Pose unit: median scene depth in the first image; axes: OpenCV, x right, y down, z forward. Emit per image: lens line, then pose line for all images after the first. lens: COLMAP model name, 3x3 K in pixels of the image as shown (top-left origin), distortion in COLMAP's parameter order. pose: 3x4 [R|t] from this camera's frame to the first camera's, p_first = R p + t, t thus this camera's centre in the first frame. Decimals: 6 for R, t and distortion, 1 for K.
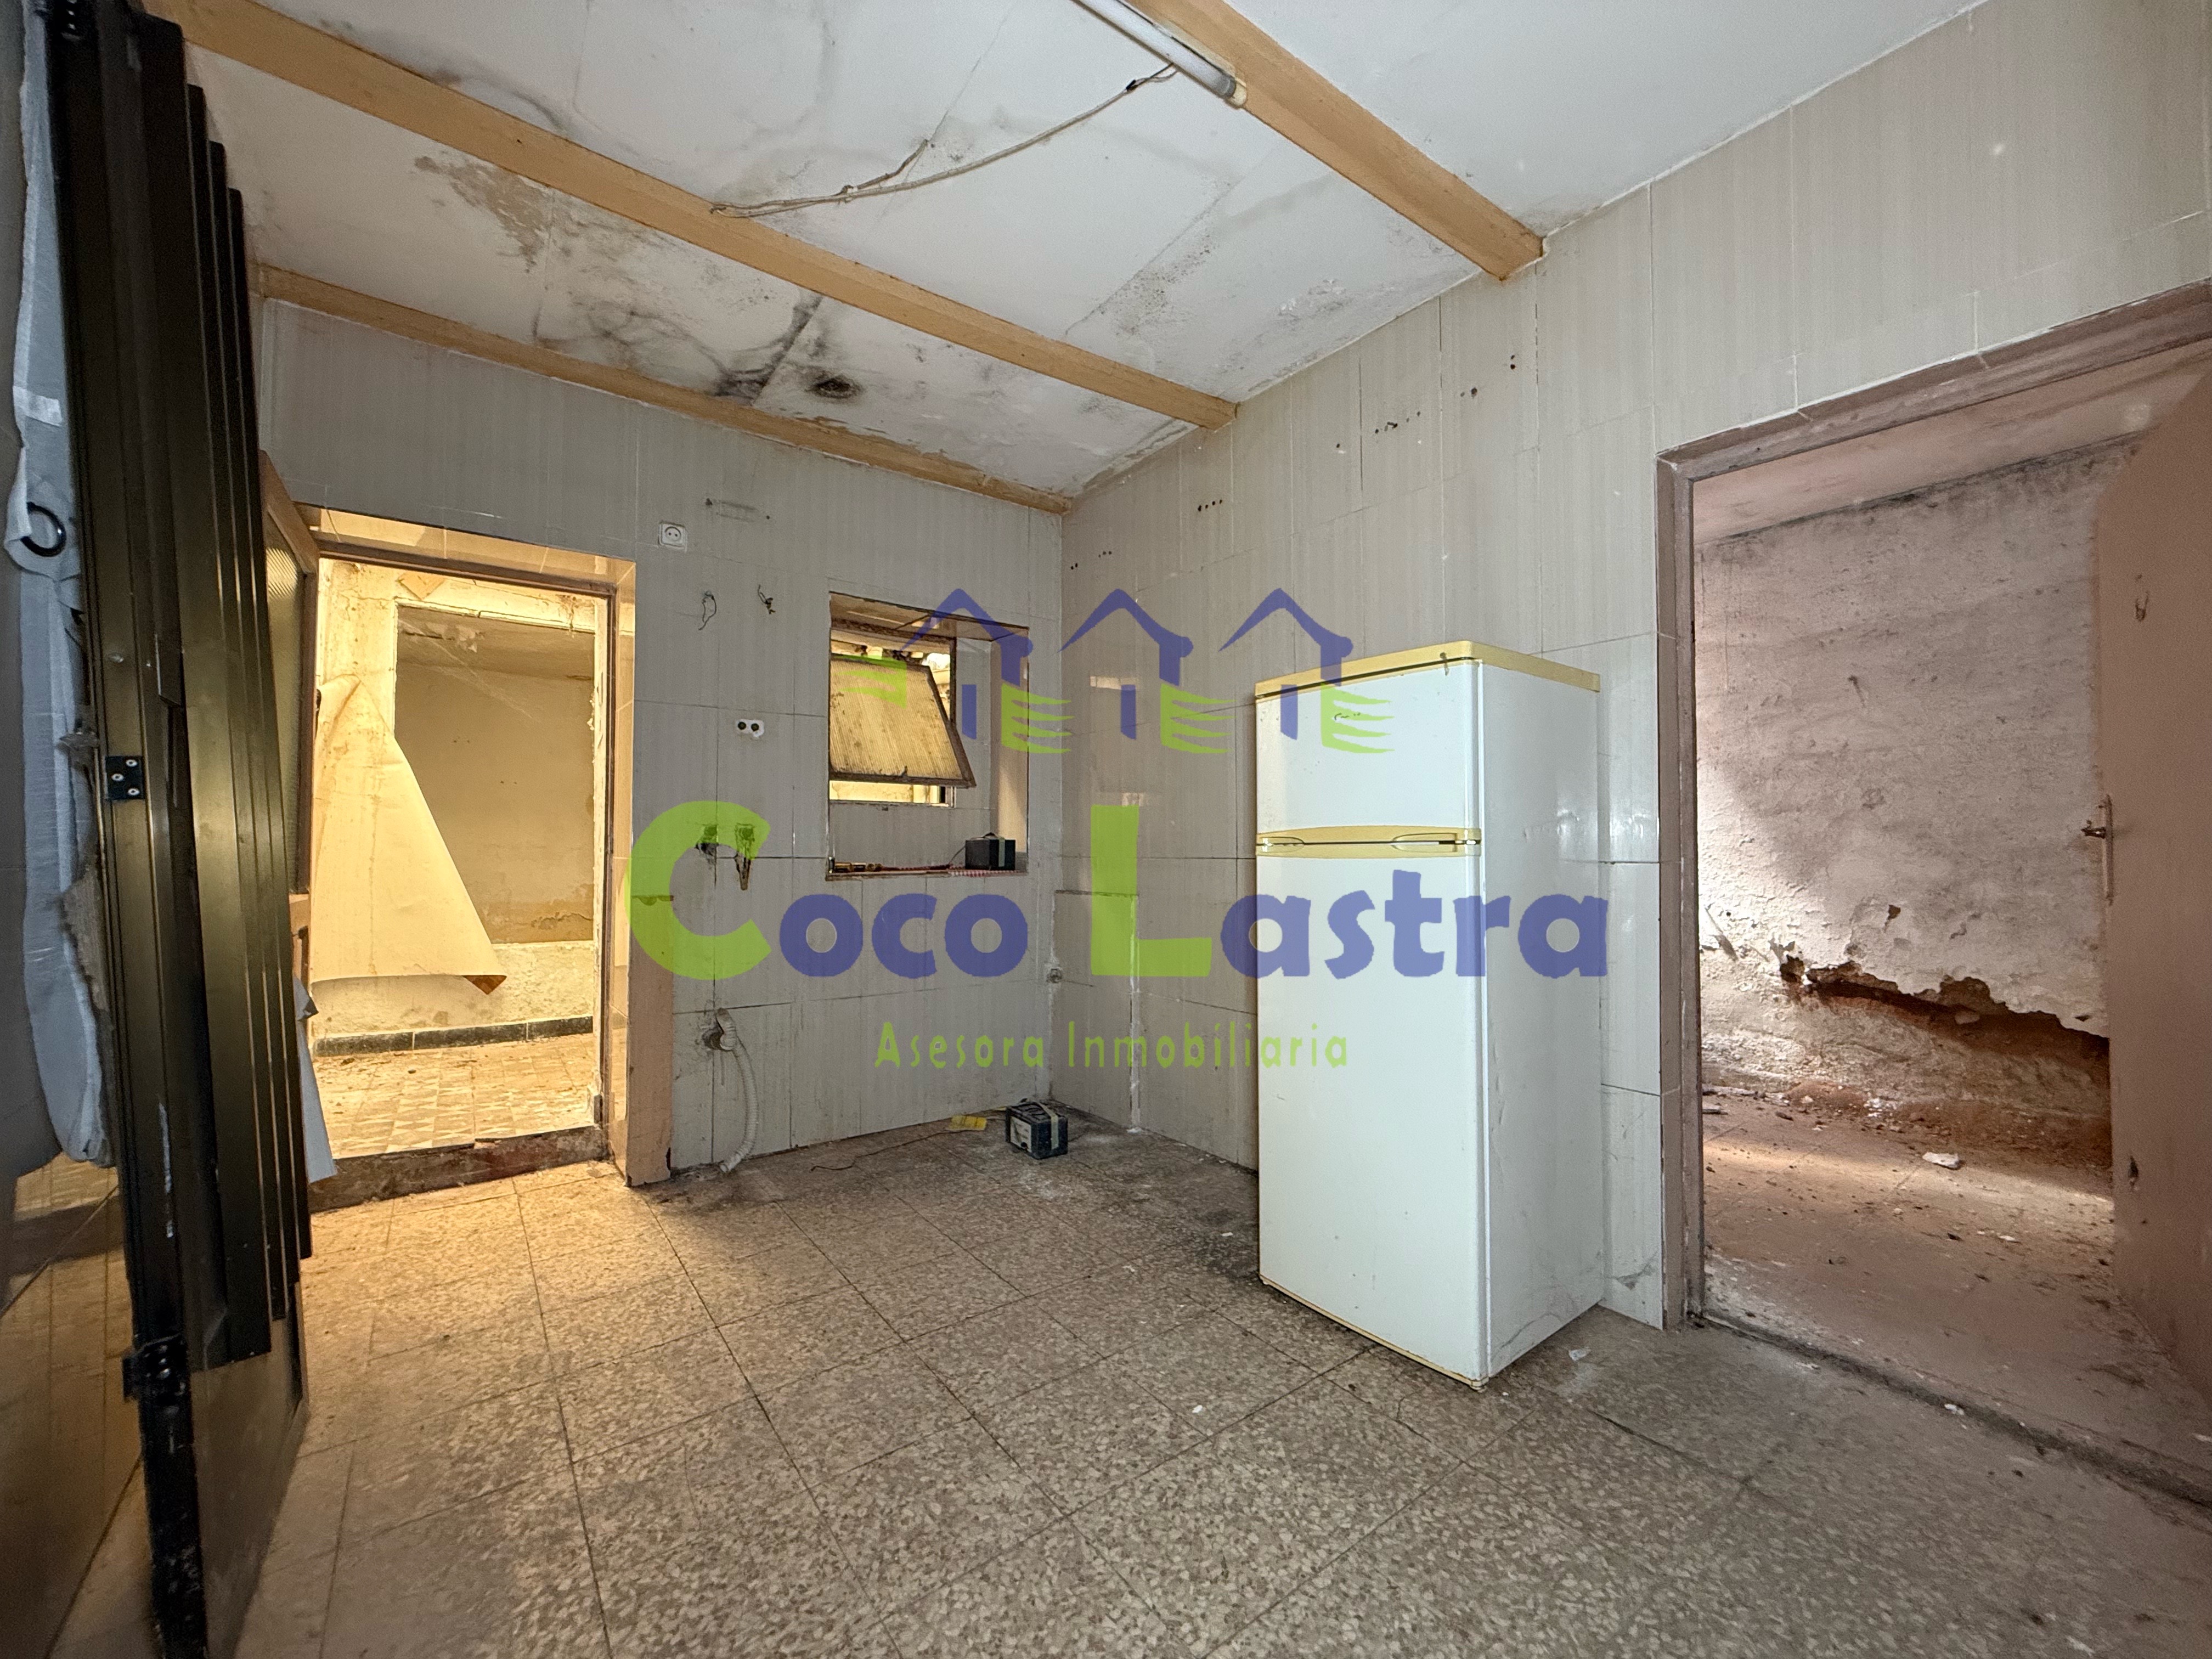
lens RADIAL K [[882.0, 0, 1089.6], [0, 882.0, 828.8], [0, 0, 1]] dist [-0.000130, 0.000477]
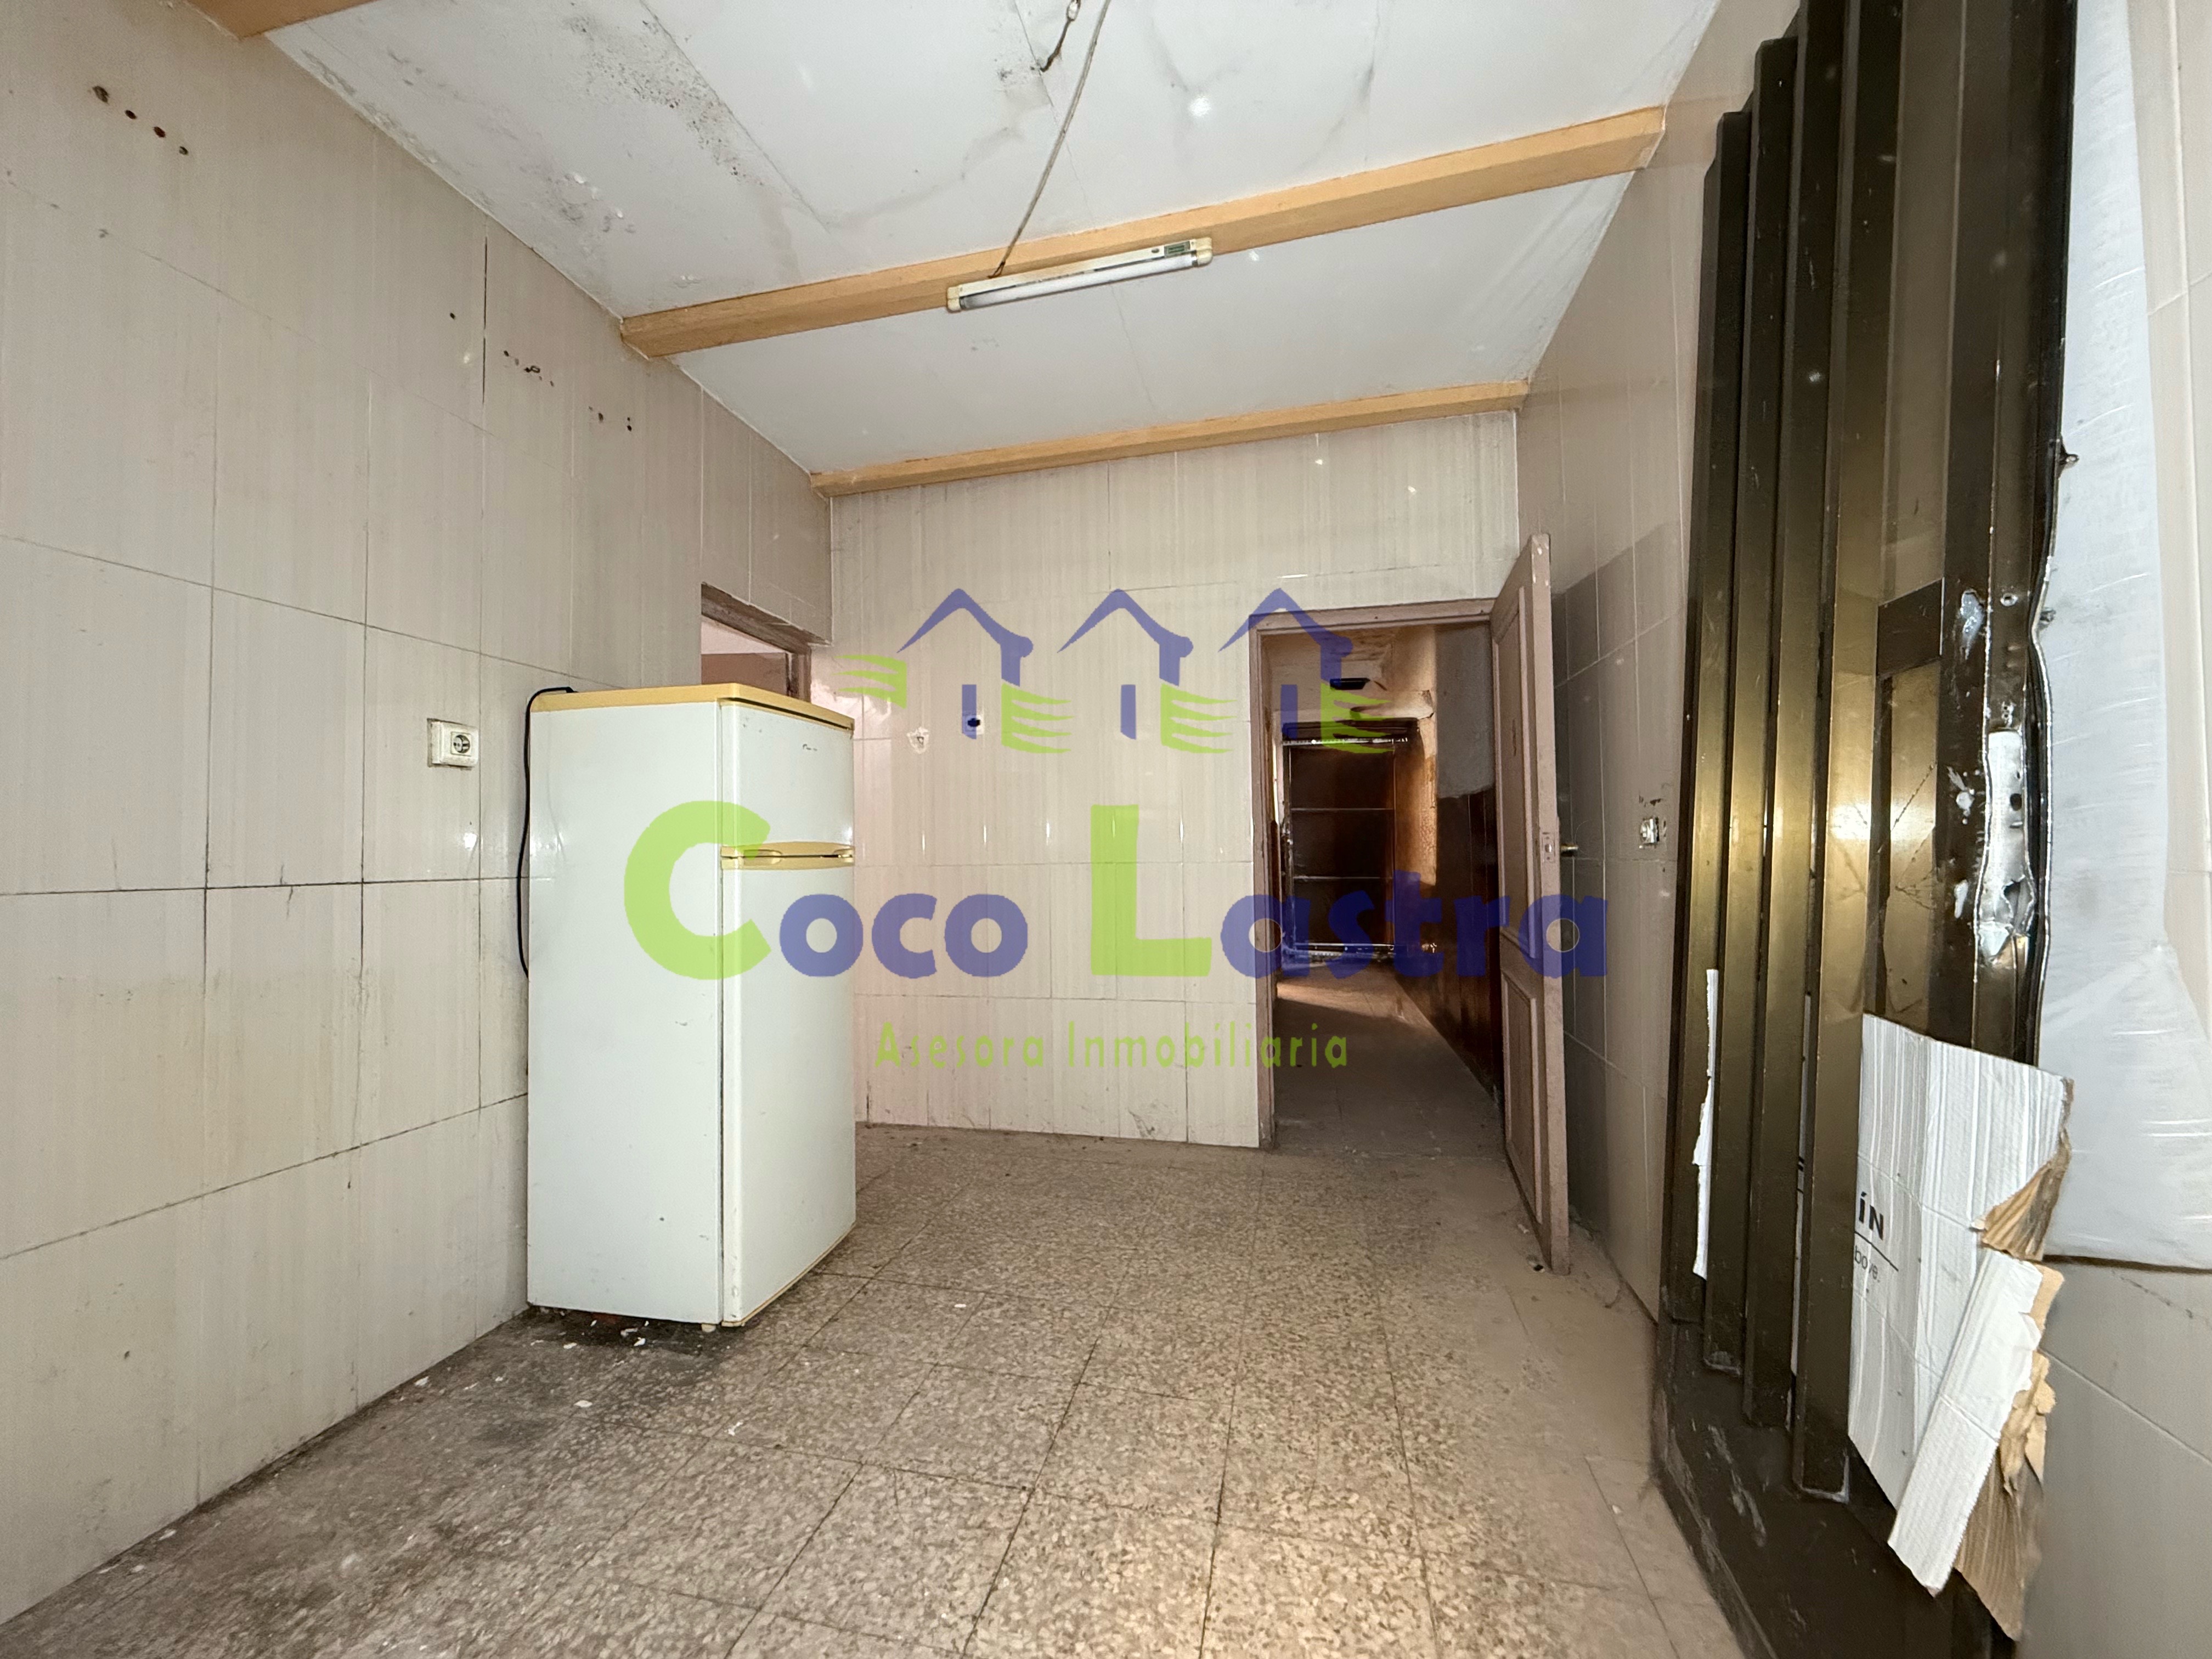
lens RADIAL K [[882.0, 0, 1098.5], [0, 882.0, 834.8], [0, 0, 1]] dist [-0.000130, 0.000477]
pose [[-0.655198, 0.026397, 0.754996, -0.942013], [-0.005241, 0.999206, -0.039484, 0.033669], [-0.755439, -0.029827, -0.654540, 1.637899]]
